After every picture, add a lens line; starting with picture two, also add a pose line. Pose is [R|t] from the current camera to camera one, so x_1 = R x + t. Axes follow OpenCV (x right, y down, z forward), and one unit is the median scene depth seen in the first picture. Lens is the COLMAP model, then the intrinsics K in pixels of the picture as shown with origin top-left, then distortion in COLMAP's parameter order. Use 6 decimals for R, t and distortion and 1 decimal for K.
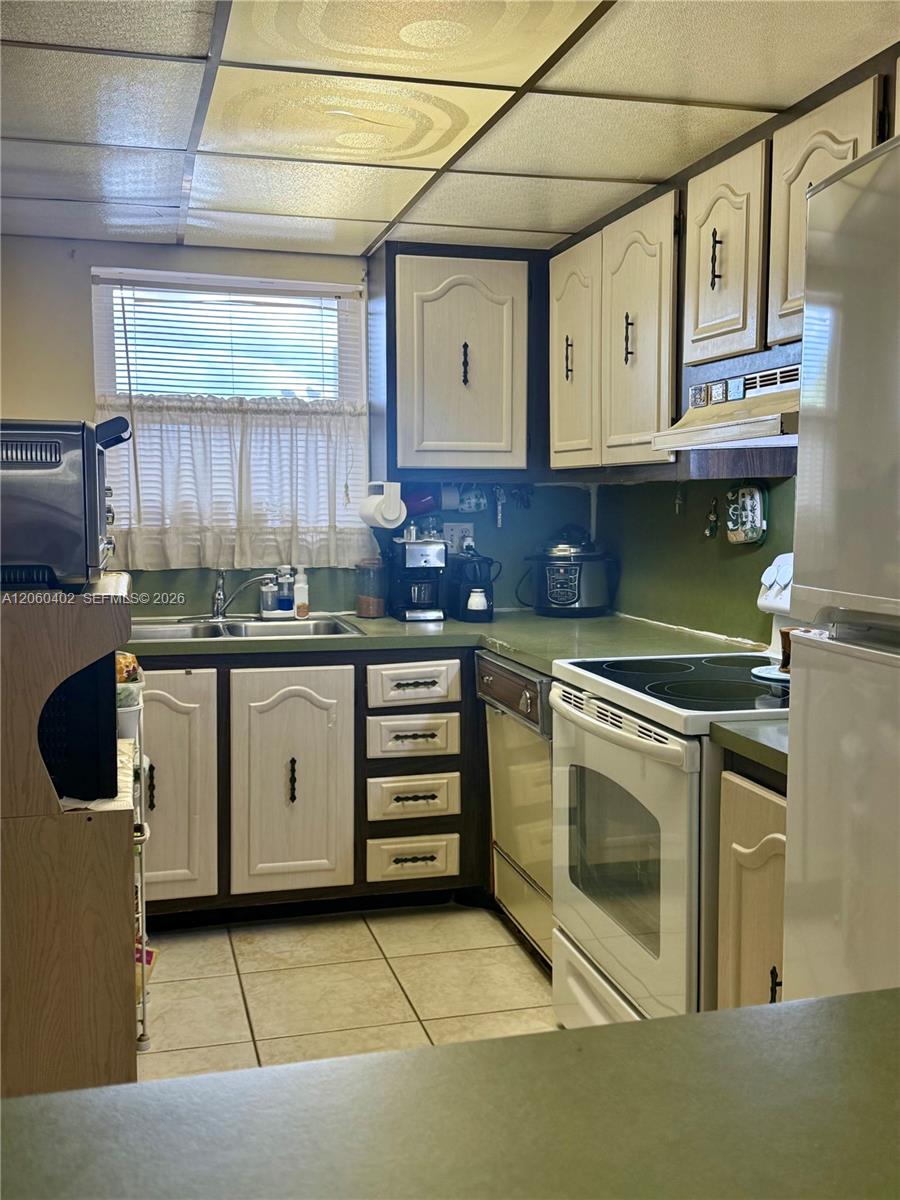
lens RADIAL K [[1192.4, 0, 446.4], [0, 1192.4, 593.7], [0, 0, 1]] dist [0.186532, -0.441576]
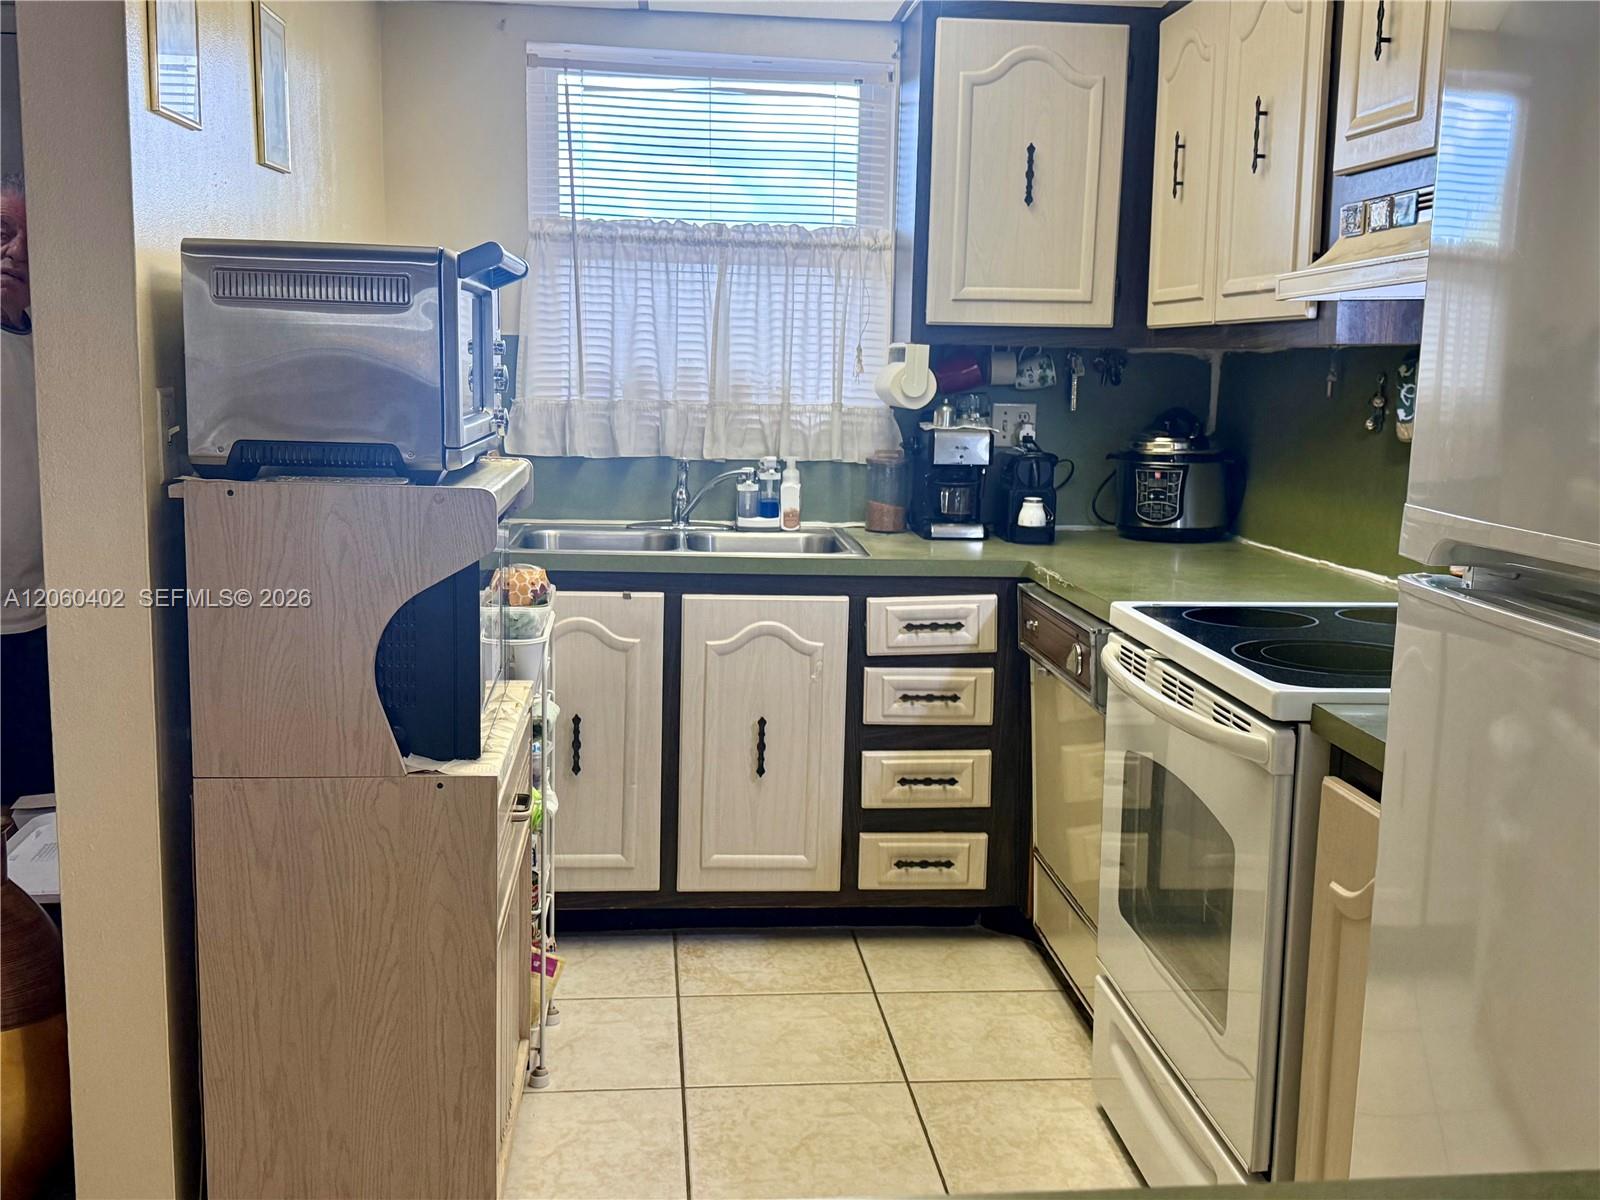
lens RADIAL K [[1589.9, 0, 800.0], [0, 1589.9, 600.0], [0, 0, 1]] dist [0.186532, -0.441576]
pose [[0.986405, 0.044044, -0.158322, 0.046765], [-0.033951, 0.997248, 0.065903, -0.001113], [0.160789, -0.059632, 0.985186, 0.037378]]
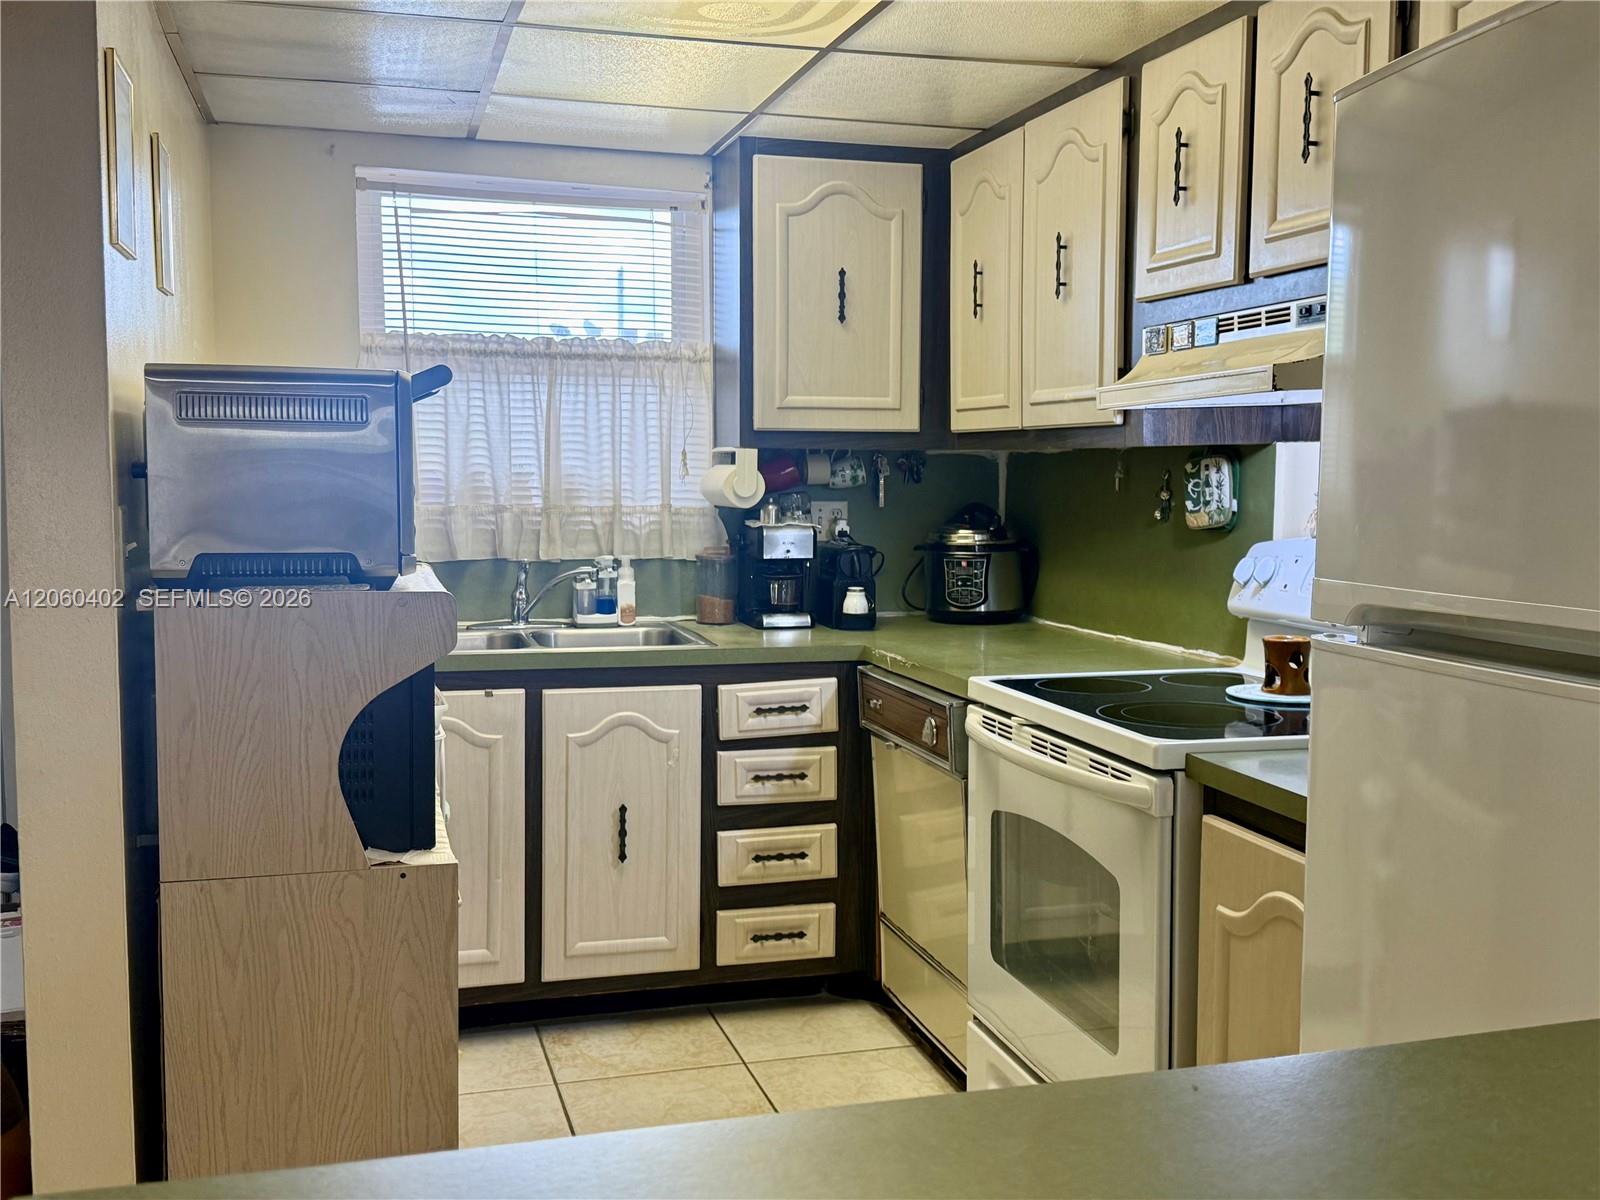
lens RADIAL K [[1589.6, 0, 800.5], [0, 1589.6, 589.7], [0, 0, 1]] dist [0.180665, -0.410555]
pose [[0.999740, 0.002205, 0.022712, -0.036436], [-0.002105, 0.999988, -0.004462, 0.002645], [-0.022722, 0.004413, 0.999732, -0.031124]]
